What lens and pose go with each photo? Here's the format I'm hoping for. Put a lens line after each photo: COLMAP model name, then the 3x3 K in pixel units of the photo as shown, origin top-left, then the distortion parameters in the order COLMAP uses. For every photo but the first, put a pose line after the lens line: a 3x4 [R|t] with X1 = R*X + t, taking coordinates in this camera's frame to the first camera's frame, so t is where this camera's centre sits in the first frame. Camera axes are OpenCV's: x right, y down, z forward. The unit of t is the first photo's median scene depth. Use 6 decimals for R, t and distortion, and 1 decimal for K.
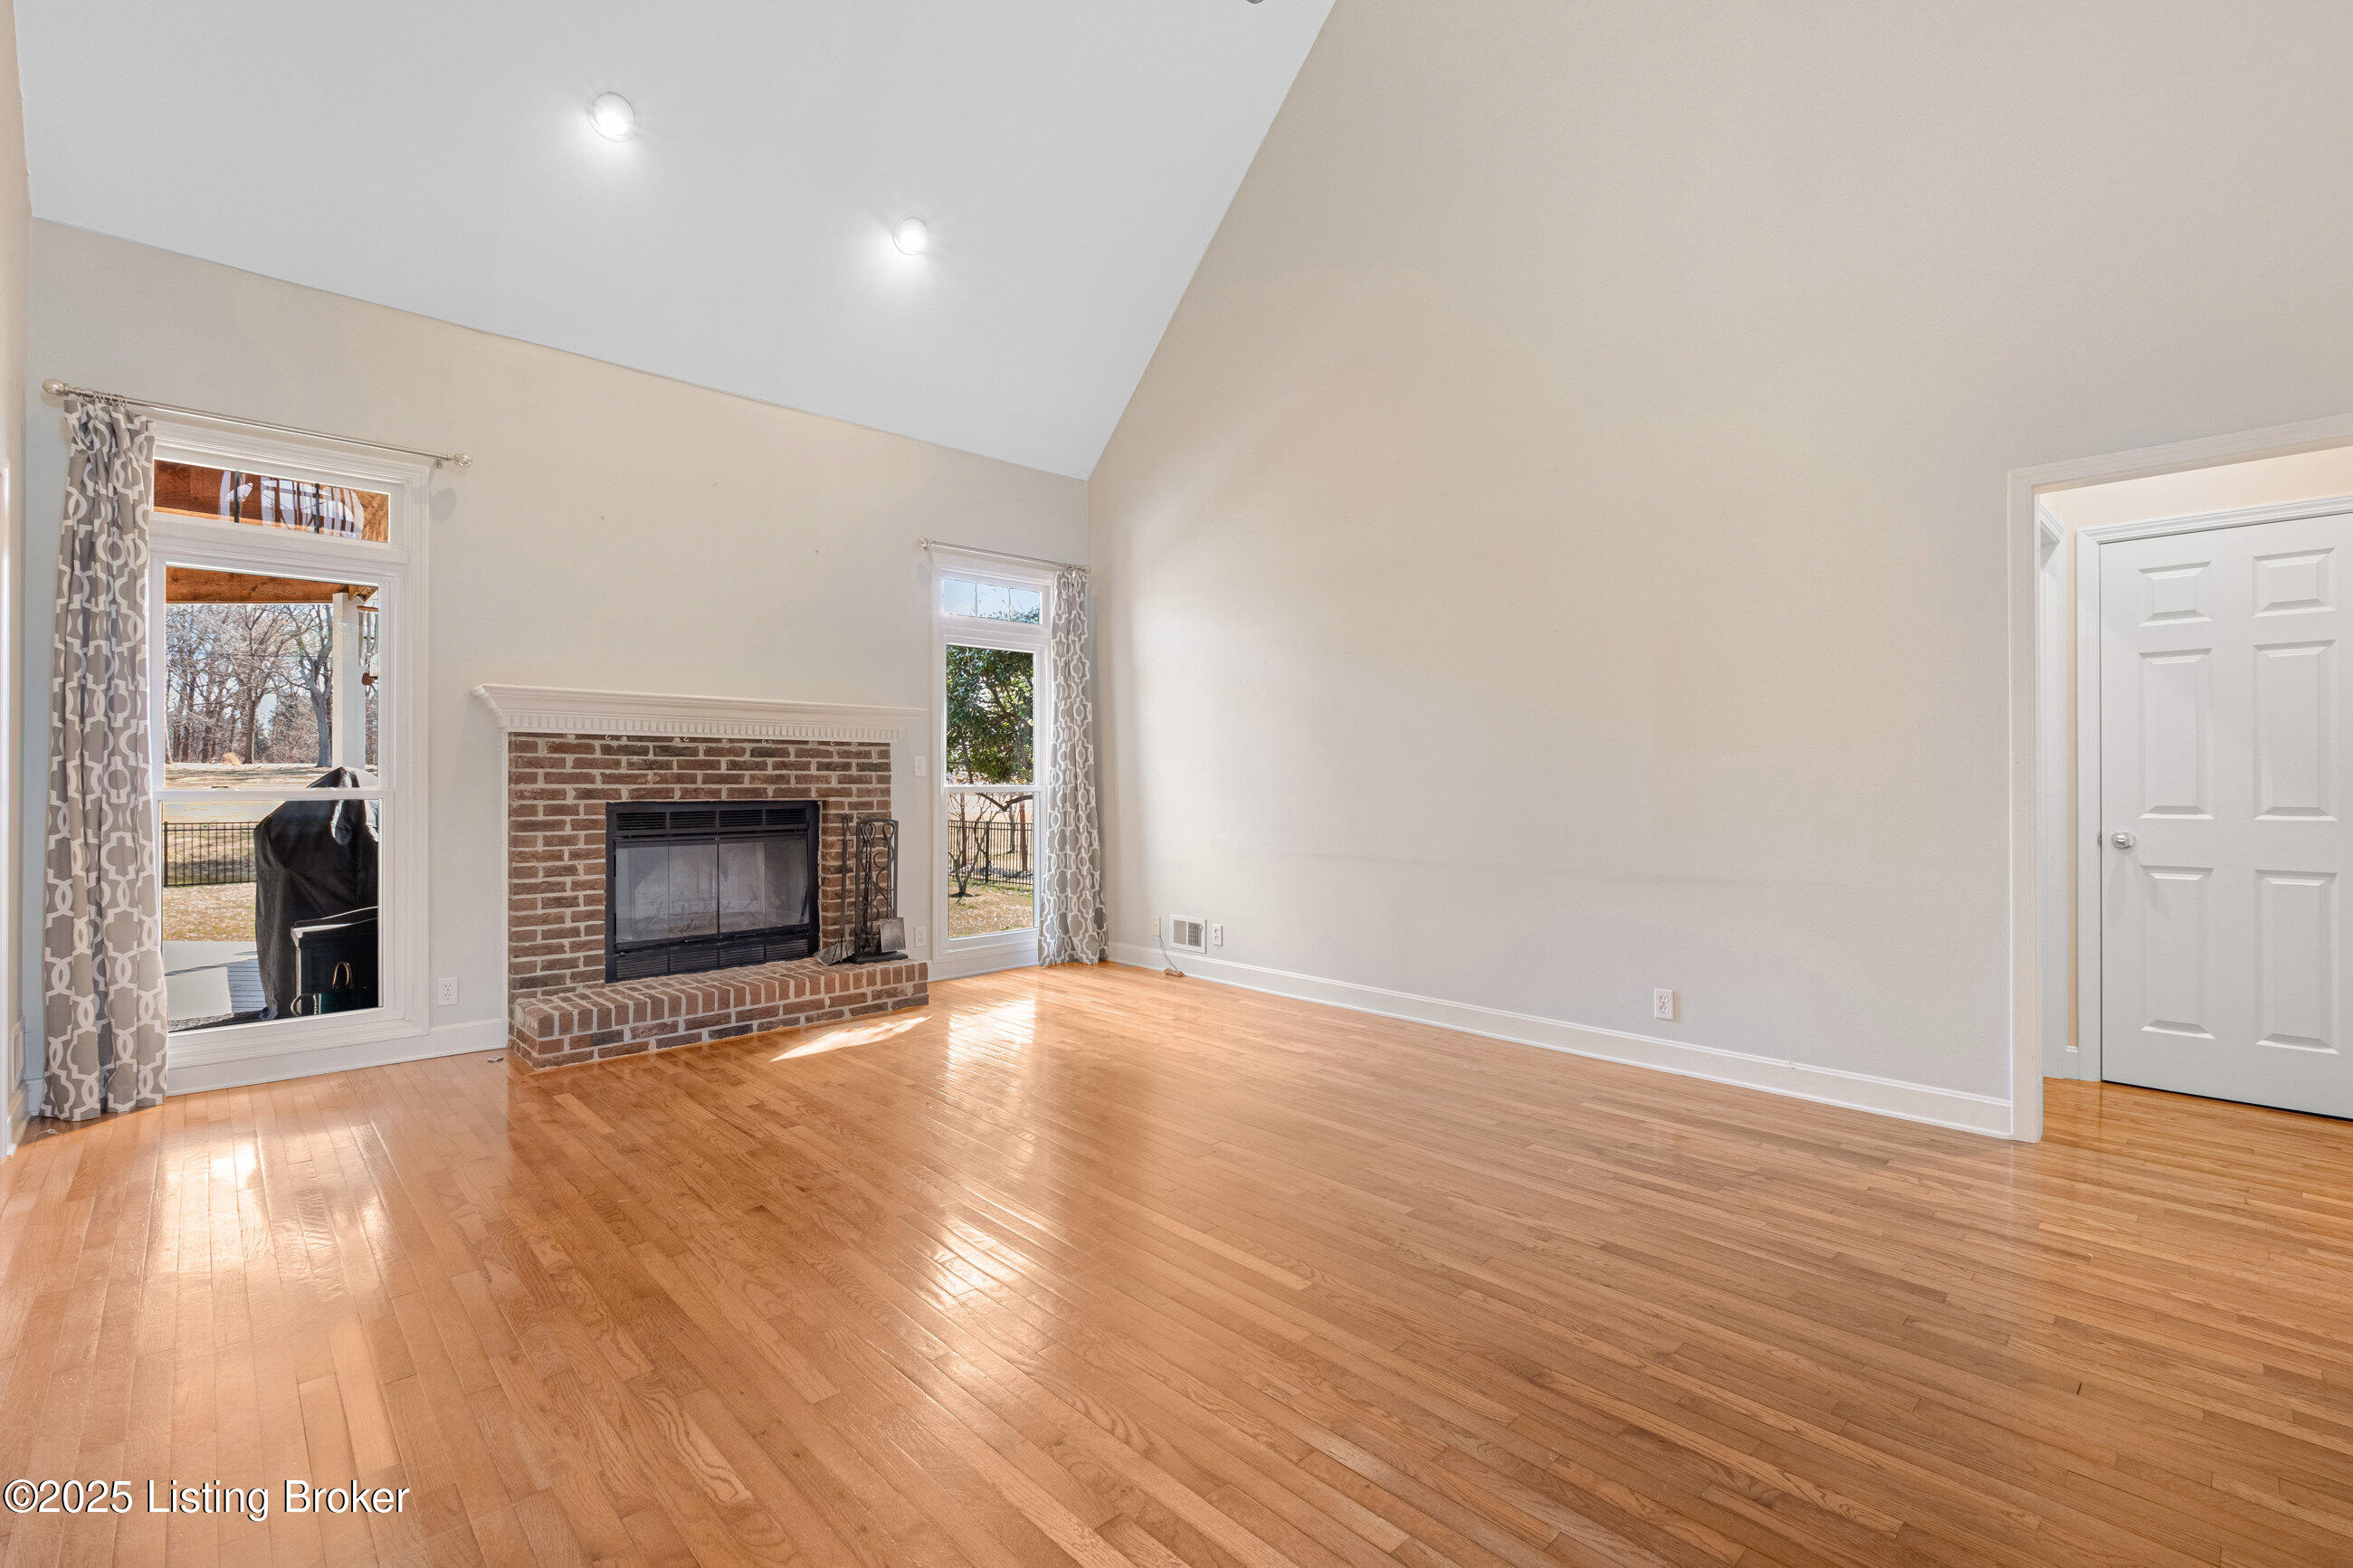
lens RADIAL K [[1009.7, 0, 1181.3], [0, 1009.7, 780.8], [0, 0, 1]] dist [0.004603, -0.005466]
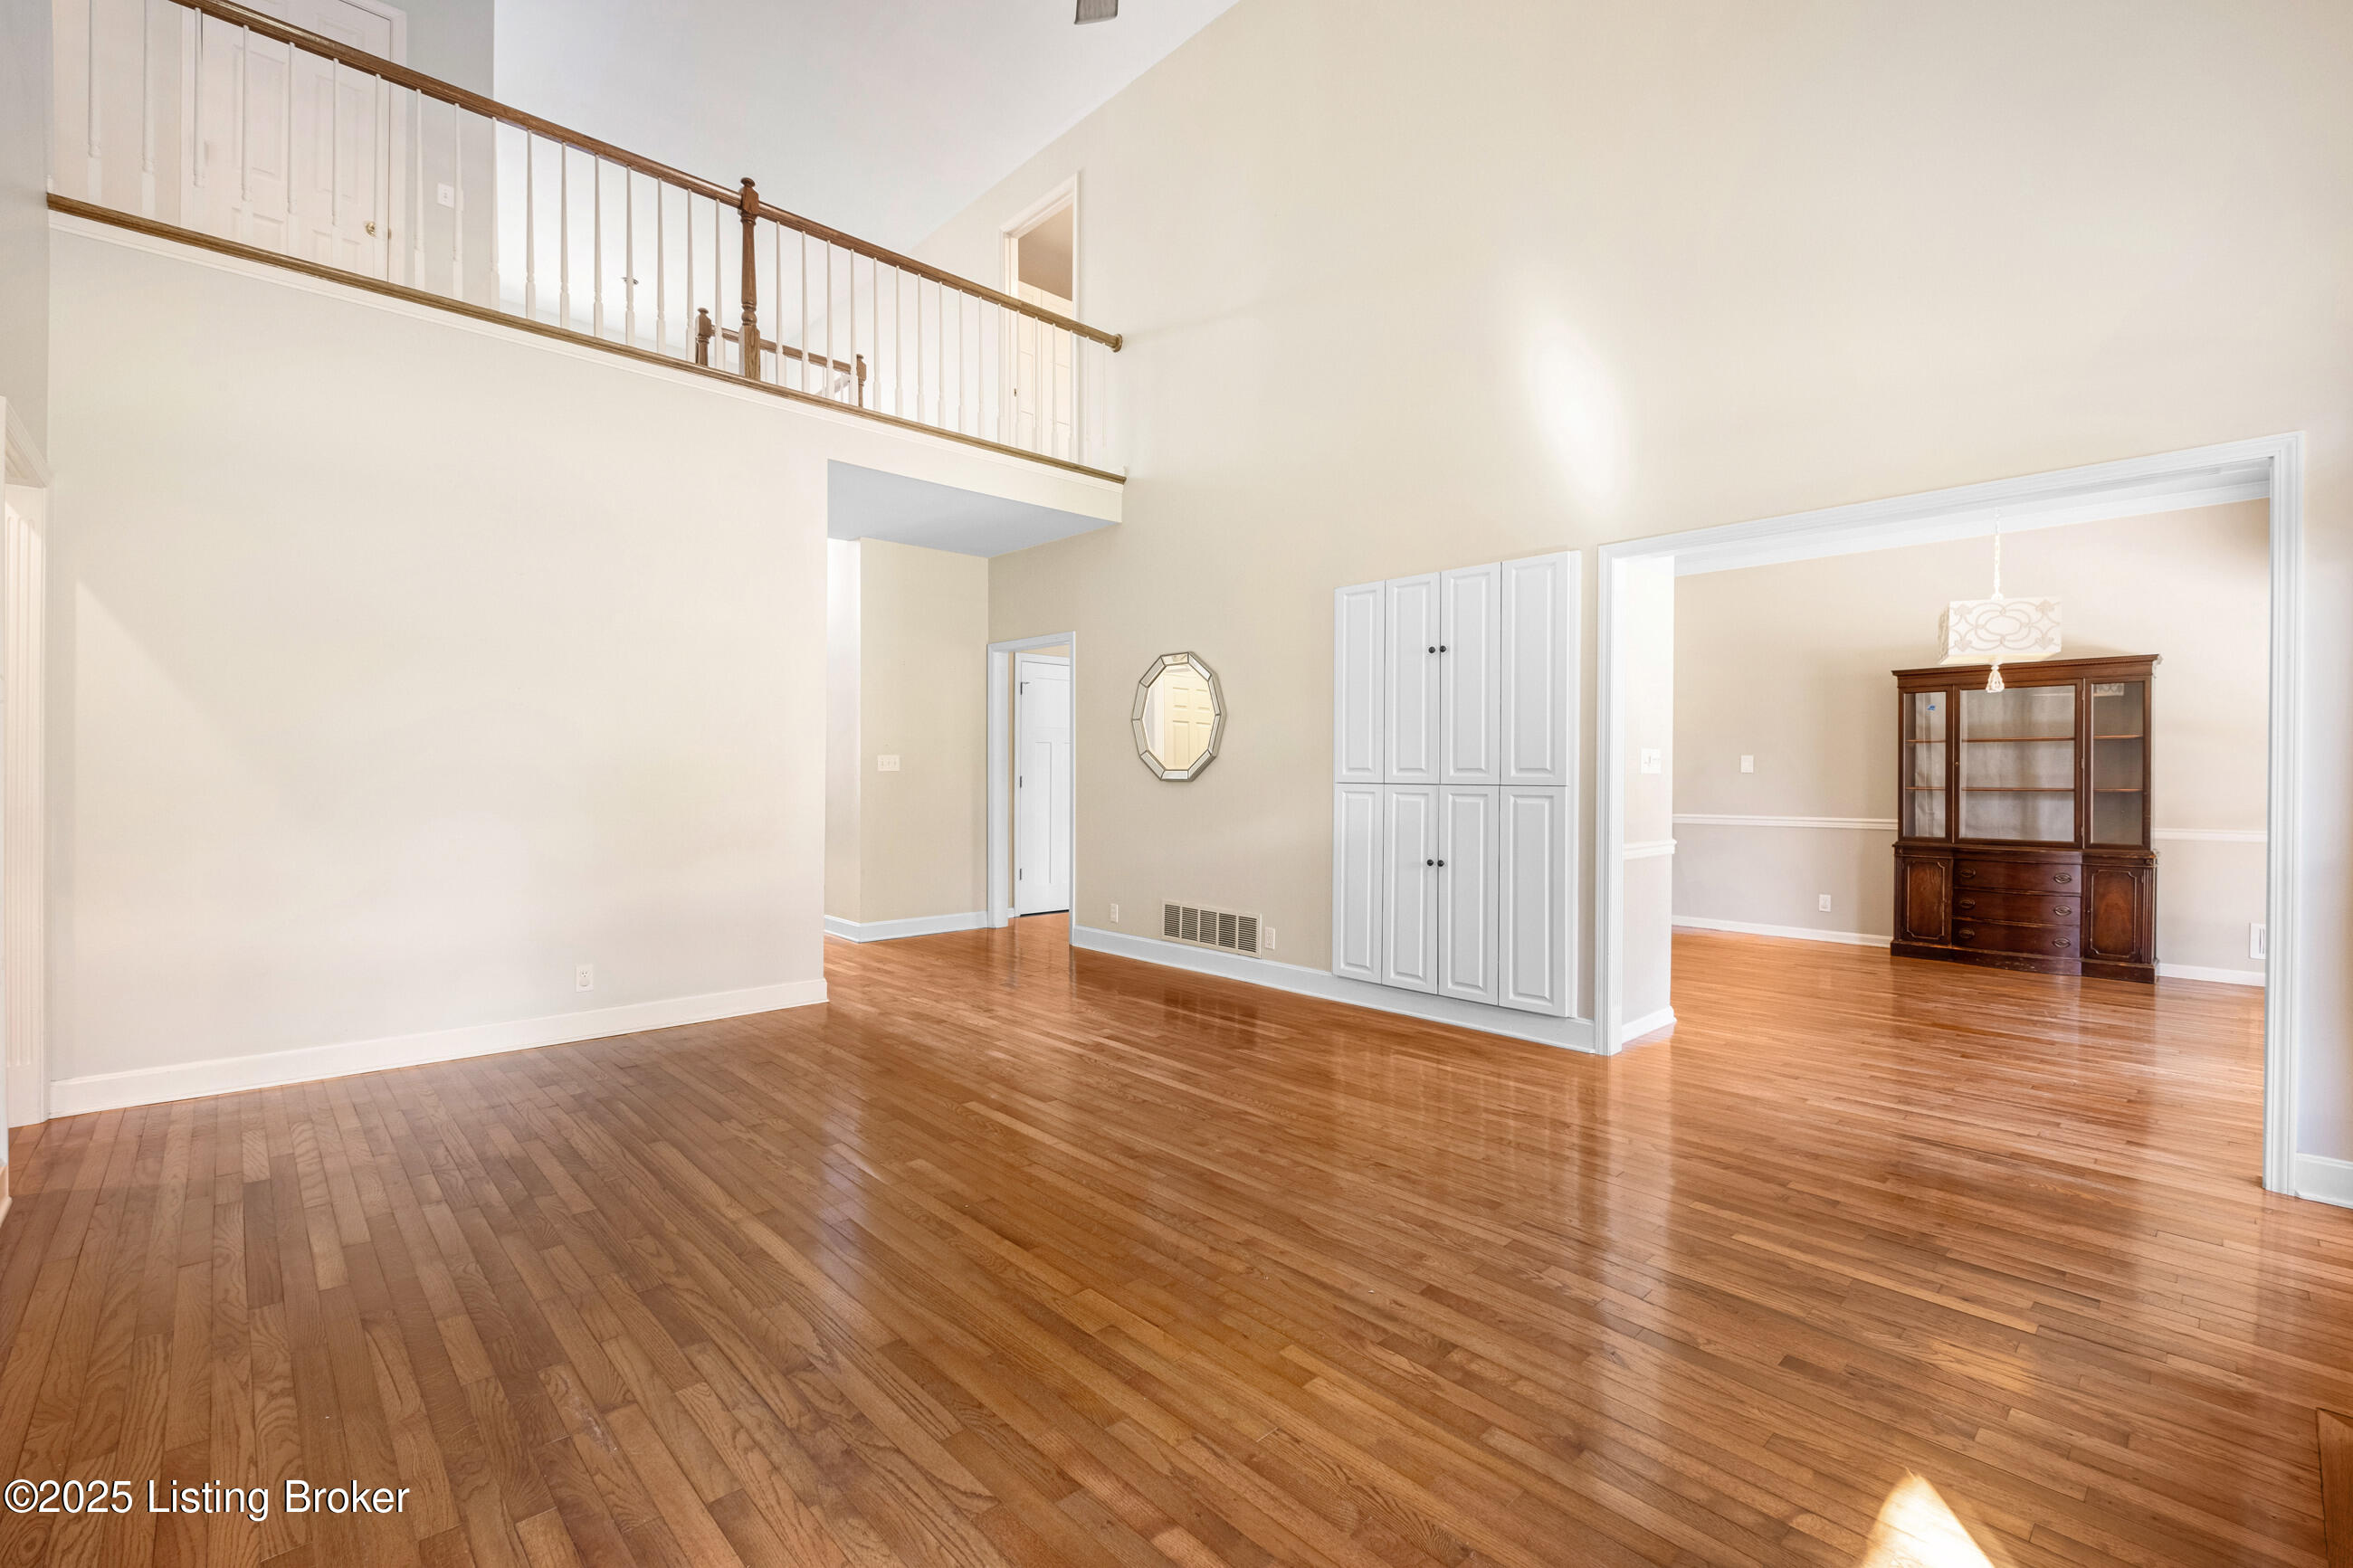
lens RADIAL K [[1009.7, 0, 1181.3], [0, 1009.7, 780.8], [0, 0, 1]] dist [0.004603, -0.005466]
pose [[-0.999955, -0.003929, 0.008615, -0.102175], [-0.003918, 0.999991, 0.001303, 0.002218], [-0.008620, 0.001269, -0.999962, 1.199881]]
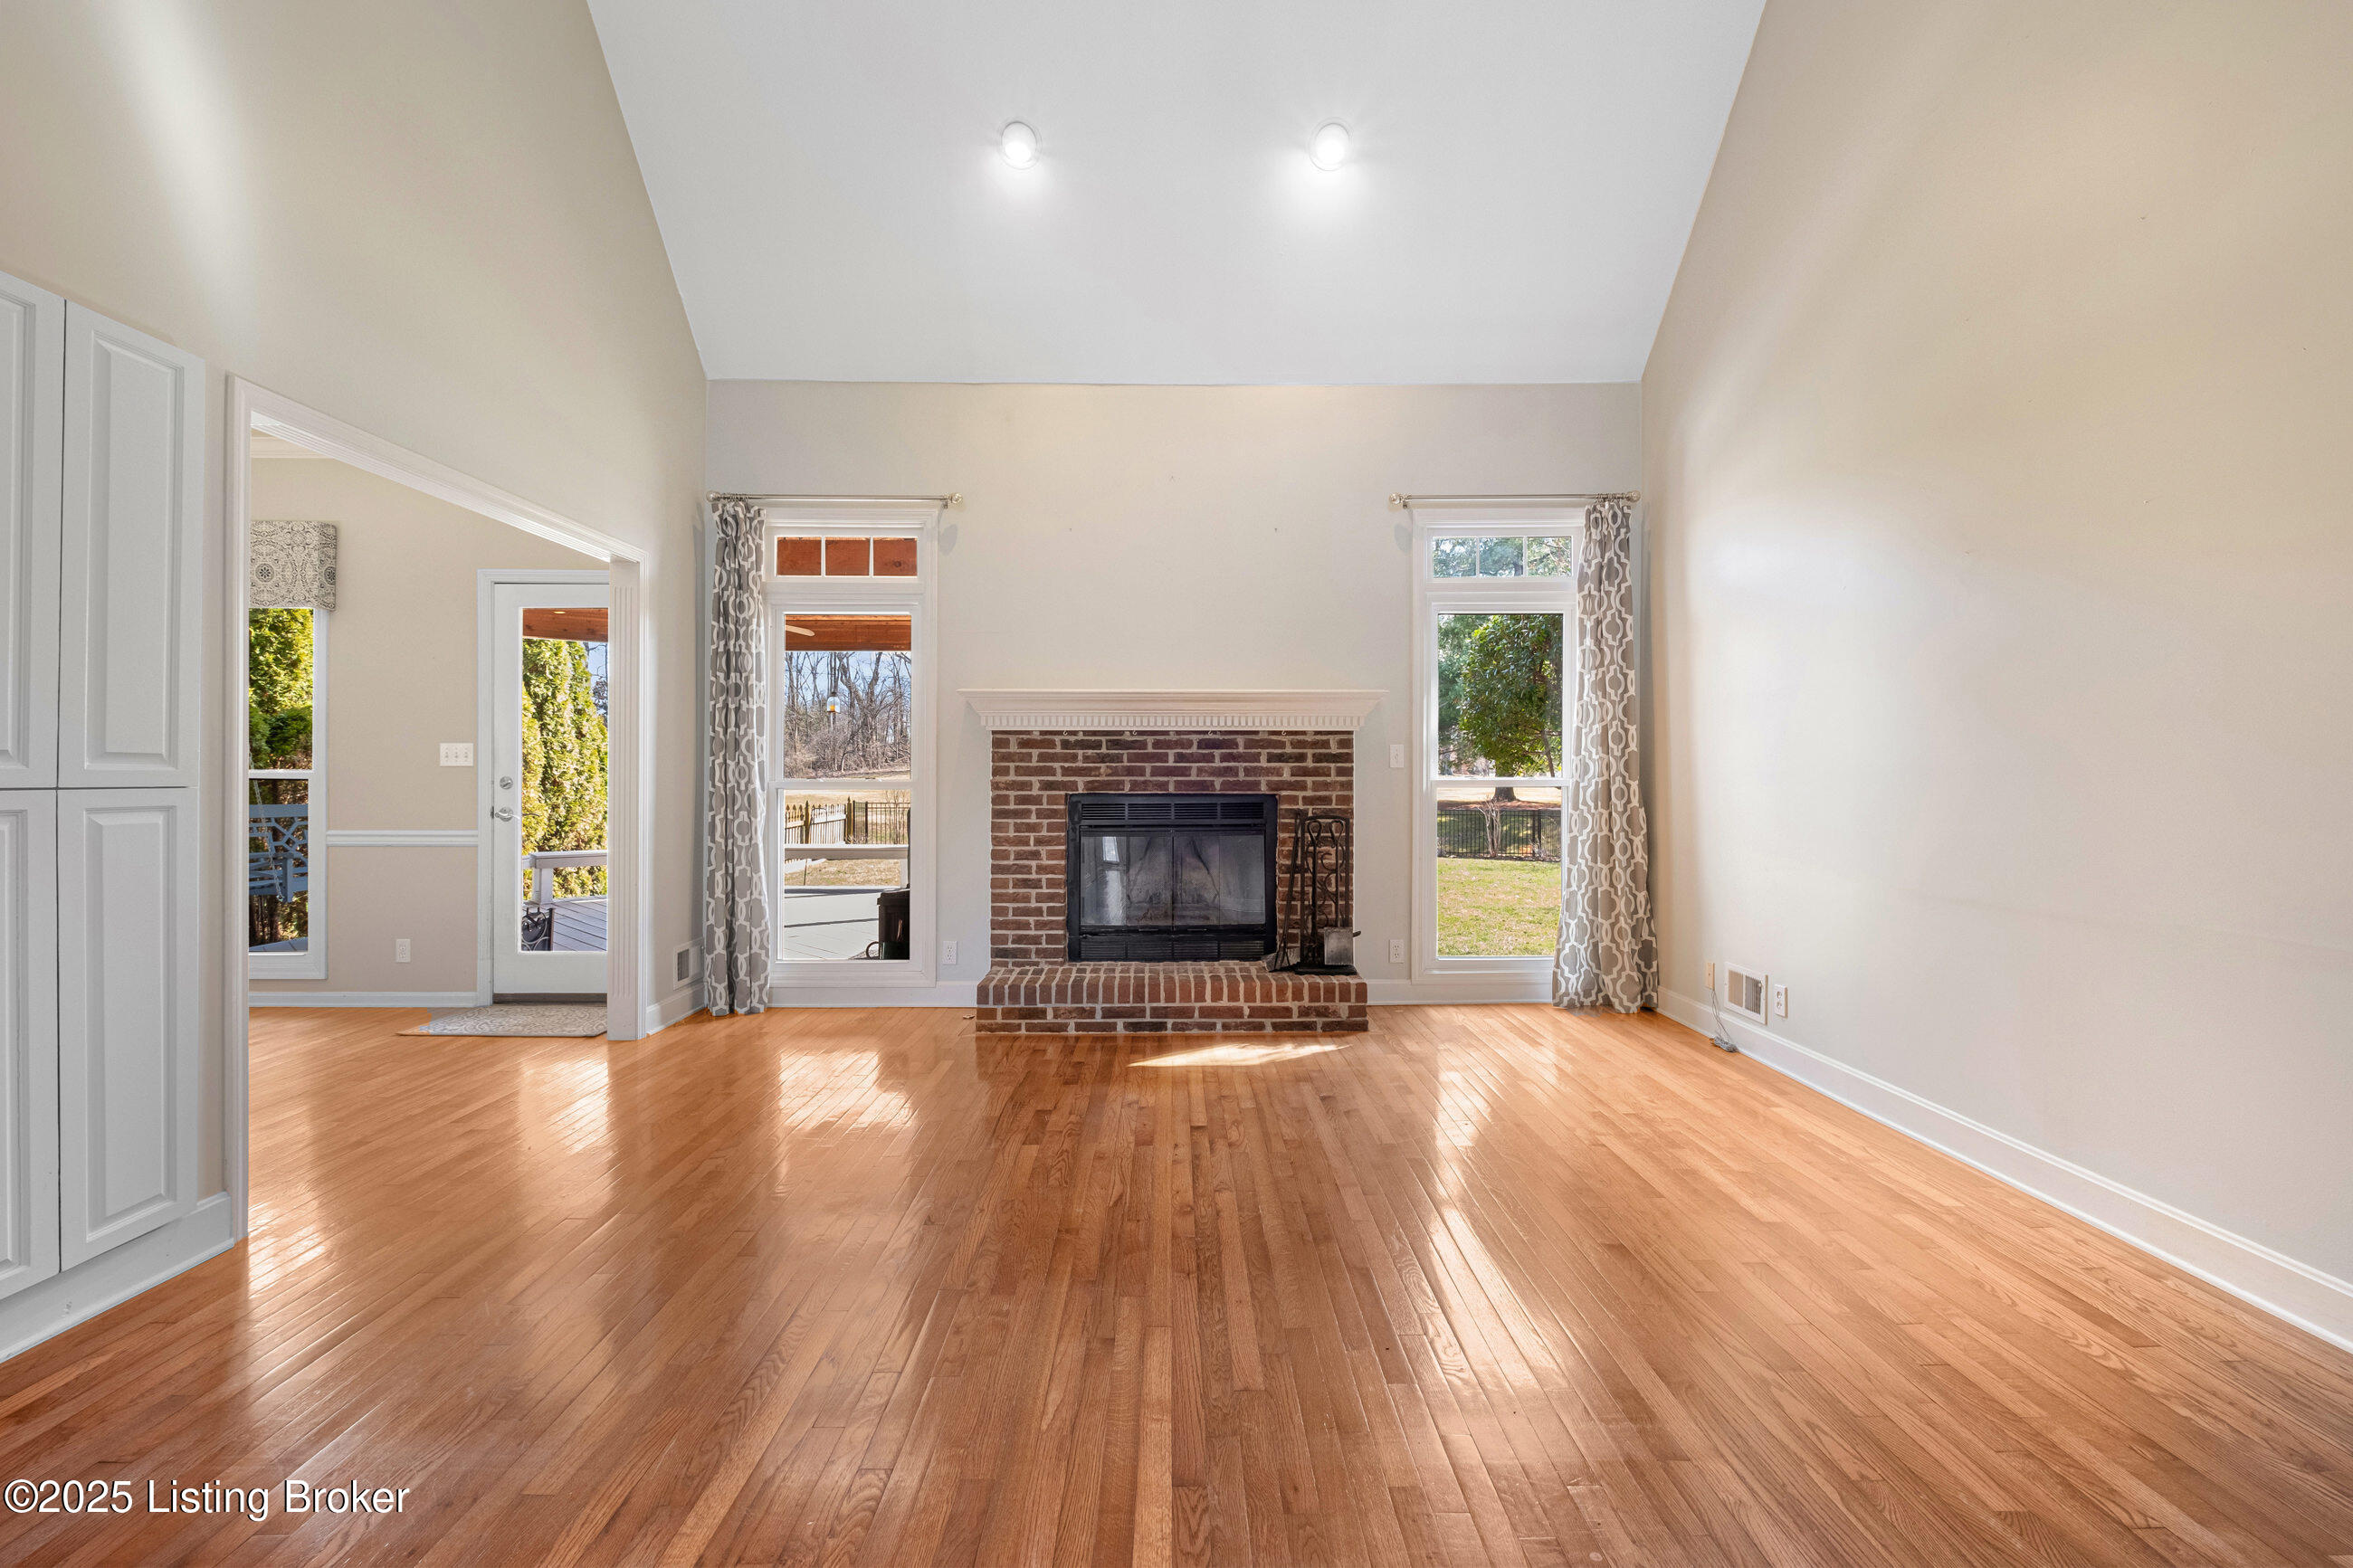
lens RADIAL K [[1009.7, 0, 1181.3], [0, 1009.7, 780.8], [0, 0, 1]] dist [0.004603, -0.005466]
pose [[0.737576, 0.003228, -0.675256, 0.237391], [0.000929, 0.999983, 0.005795, 0.001699], [0.675263, -0.004901, 0.737561, 0.282129]]
